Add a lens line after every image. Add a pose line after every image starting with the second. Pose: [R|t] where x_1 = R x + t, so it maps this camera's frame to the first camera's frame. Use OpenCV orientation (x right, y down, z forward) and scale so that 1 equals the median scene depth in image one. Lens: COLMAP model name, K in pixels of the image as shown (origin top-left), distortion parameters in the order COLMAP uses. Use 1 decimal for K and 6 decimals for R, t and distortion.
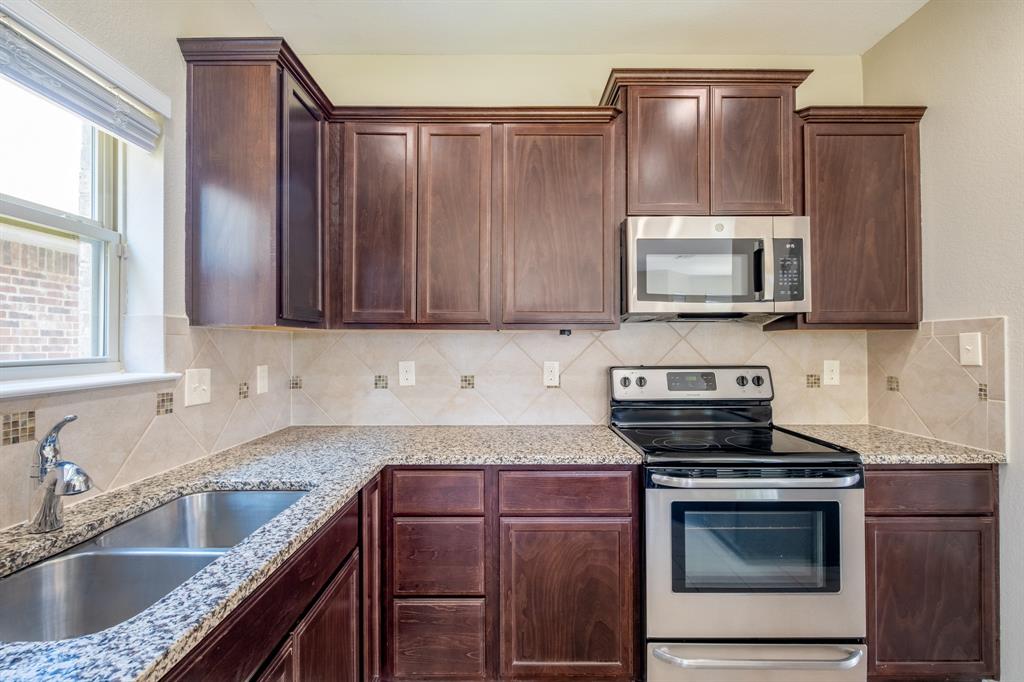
lens RADIAL K [[464.1, 0, 514.5], [0, 464.1, 339.1], [0, 0, 1]] dist [-0.000889, -0.001482]
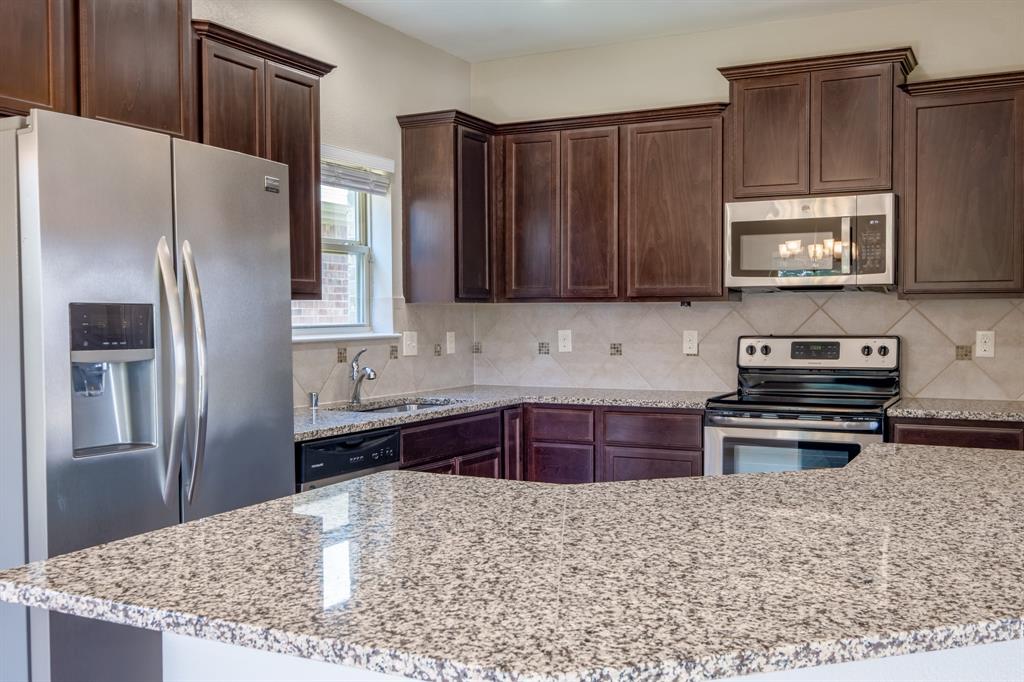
lens RADIAL K [[995.0, 0, 517.1], [0, 995.0, 337.3], [0, 0, 1]] dist [-0.011750, 0.000000]
pose [[0.893583, 0.006800, -0.448846, 0.882659], [0.008382, 0.999458, 0.031829, -0.014358], [0.448819, -0.032204, 0.893042, -1.416804]]
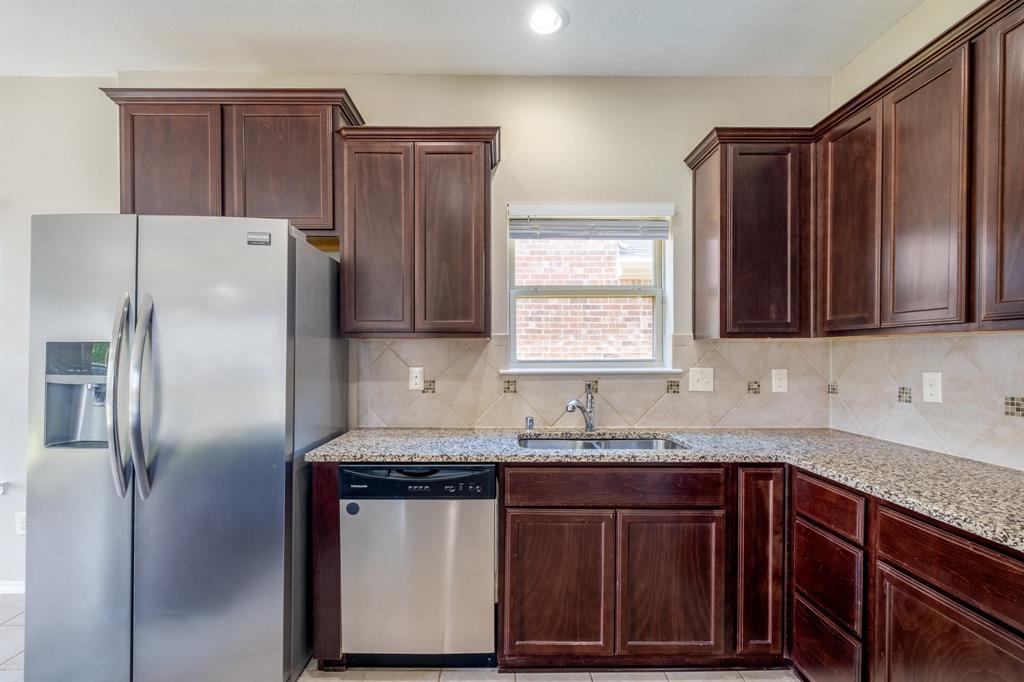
lens RADIAL K [[455.1, 0, 507.6], [0, 455.1, 358.7], [0, 0, 1]] dist [0.003913, -0.004327]
pose [[0.009682, 0.011111, -0.999891, 0.669840], [0.010359, 0.999883, 0.011211, 0.008363], [0.999899, -0.010466, 0.009566, 0.291842]]
